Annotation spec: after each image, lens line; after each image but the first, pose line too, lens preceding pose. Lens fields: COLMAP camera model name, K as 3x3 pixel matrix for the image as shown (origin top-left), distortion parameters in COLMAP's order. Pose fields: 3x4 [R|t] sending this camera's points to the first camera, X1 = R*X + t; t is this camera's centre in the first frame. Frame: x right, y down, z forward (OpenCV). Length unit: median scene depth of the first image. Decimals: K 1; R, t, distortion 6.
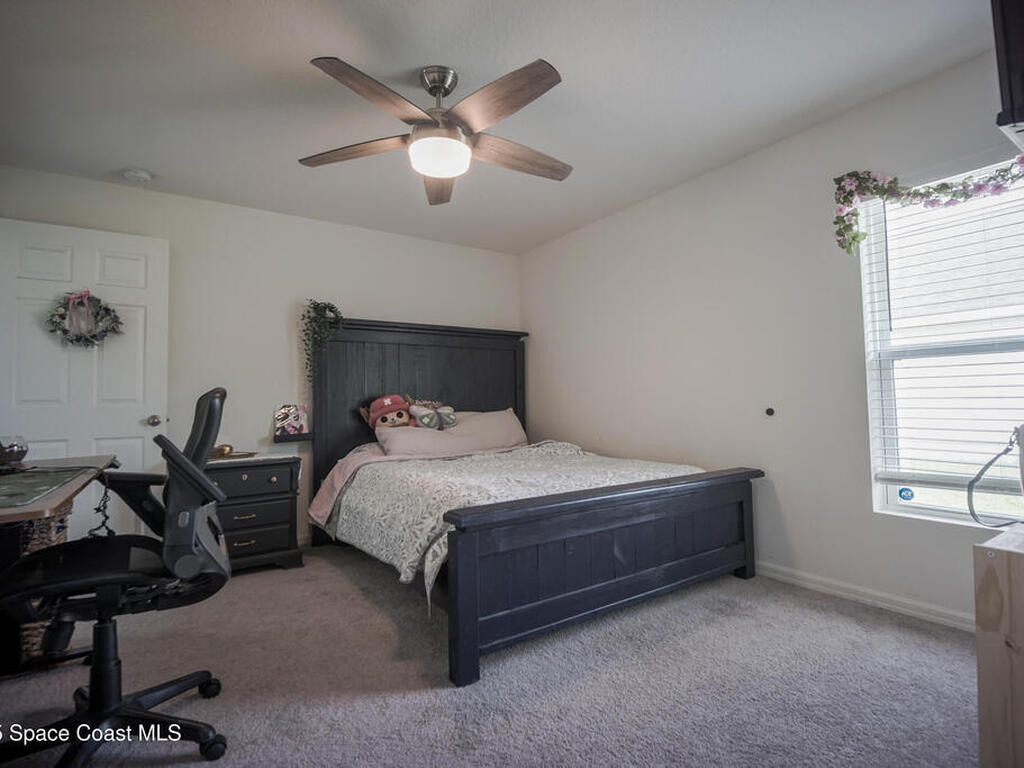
lens RADIAL K [[502.6, 0, 512.0], [0, 502.6, 384.0], [0, 0, 1]] dist [-0.015283, -0.000599]
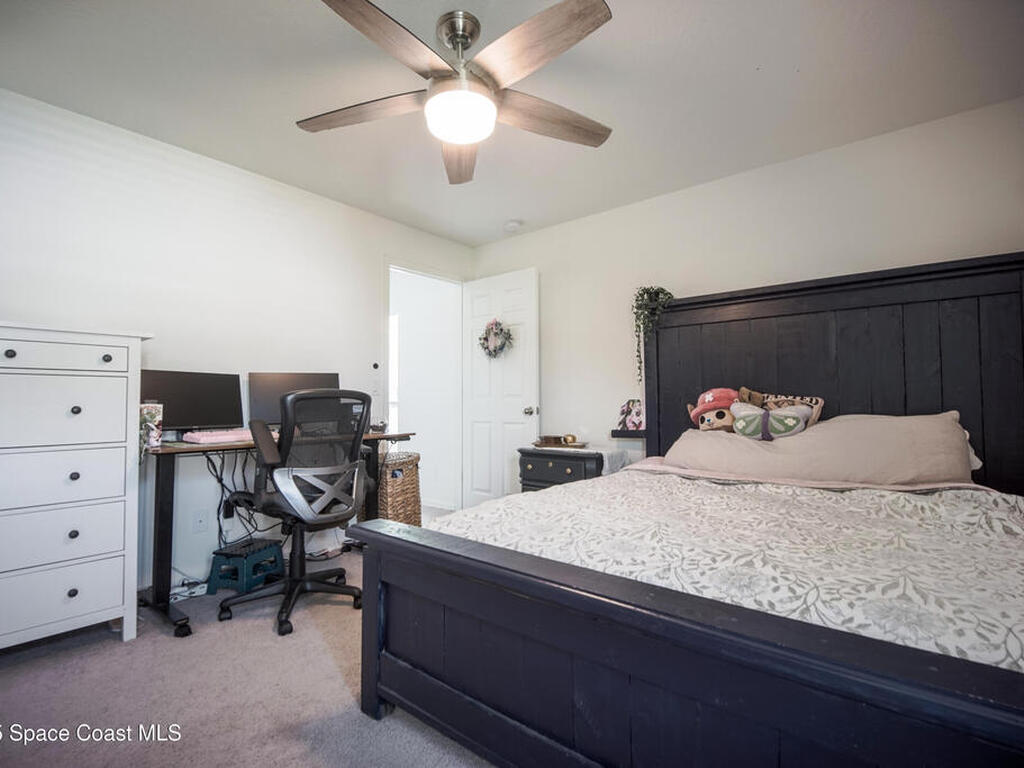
lens RADIAL K [[502.6, 0, 512.0], [0, 502.6, 384.0], [0, 0, 1]] dist [-0.015283, -0.000599]
pose [[0.279261, -0.014248, -0.960109, 0.425332], [0.033259, 0.999433, -0.005158, 0.008390], [0.959639, -0.030492, 0.279577, 0.503480]]
